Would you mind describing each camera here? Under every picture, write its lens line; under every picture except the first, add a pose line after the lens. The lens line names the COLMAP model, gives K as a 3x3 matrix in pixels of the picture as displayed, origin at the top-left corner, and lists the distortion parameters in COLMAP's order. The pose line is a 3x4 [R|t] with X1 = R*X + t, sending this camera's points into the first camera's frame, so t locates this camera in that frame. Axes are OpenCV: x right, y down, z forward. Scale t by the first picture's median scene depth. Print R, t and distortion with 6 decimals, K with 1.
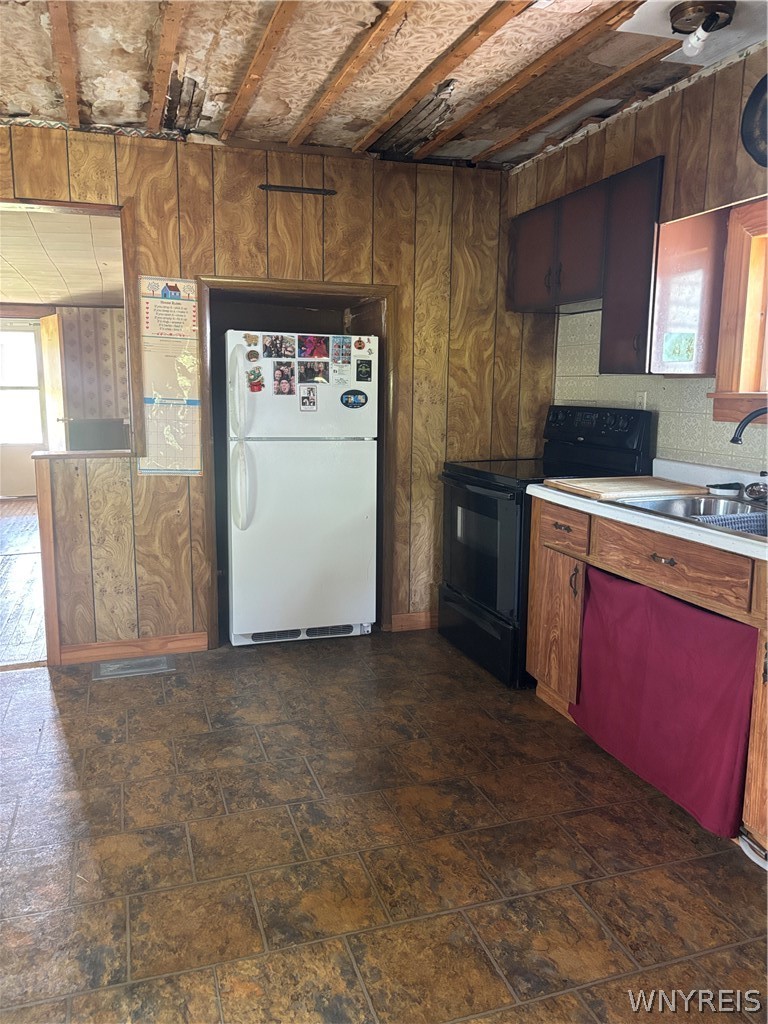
lens RADIAL K [[777.6, 0, 384.0], [0, 777.6, 512.0], [0, 0, 1]] dist [0.051083, -0.045681]
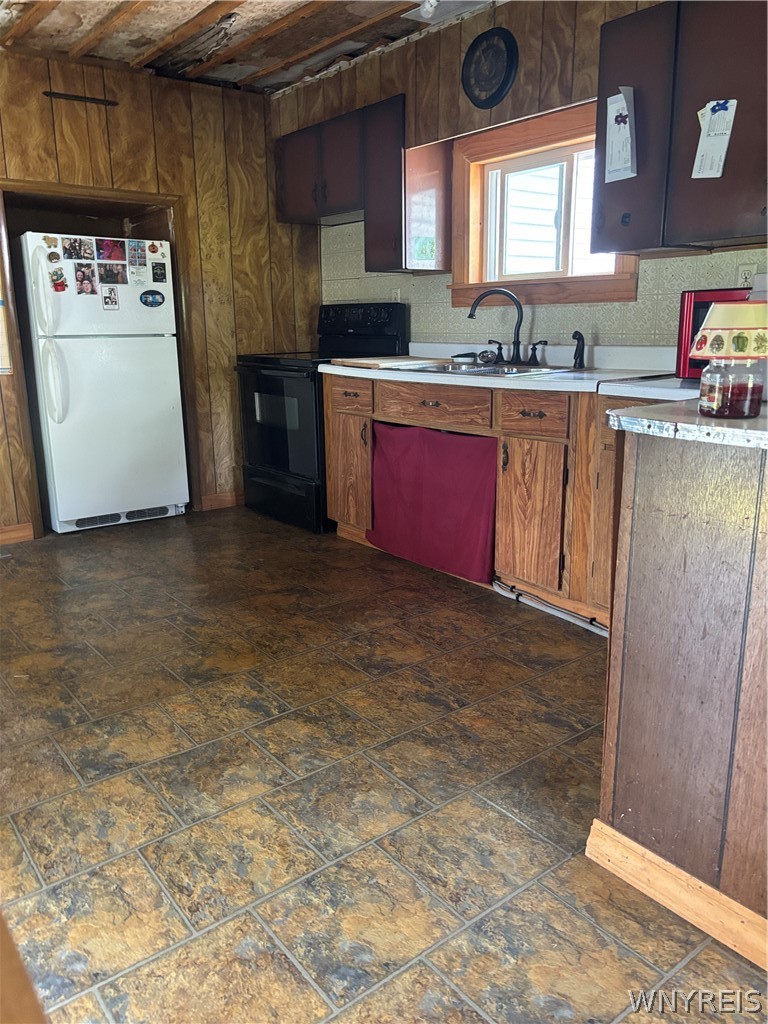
lens RADIAL K [[777.6, 0, 384.0], [0, 777.6, 512.0], [0, 0, 1]] dist [0.051083, -0.045681]
pose [[0.940557, -0.101777, 0.324028, -0.139061], [0.075738, 0.992873, 0.092014, 0.090239], [-0.331084, -0.062003, 0.941562, -0.206093]]
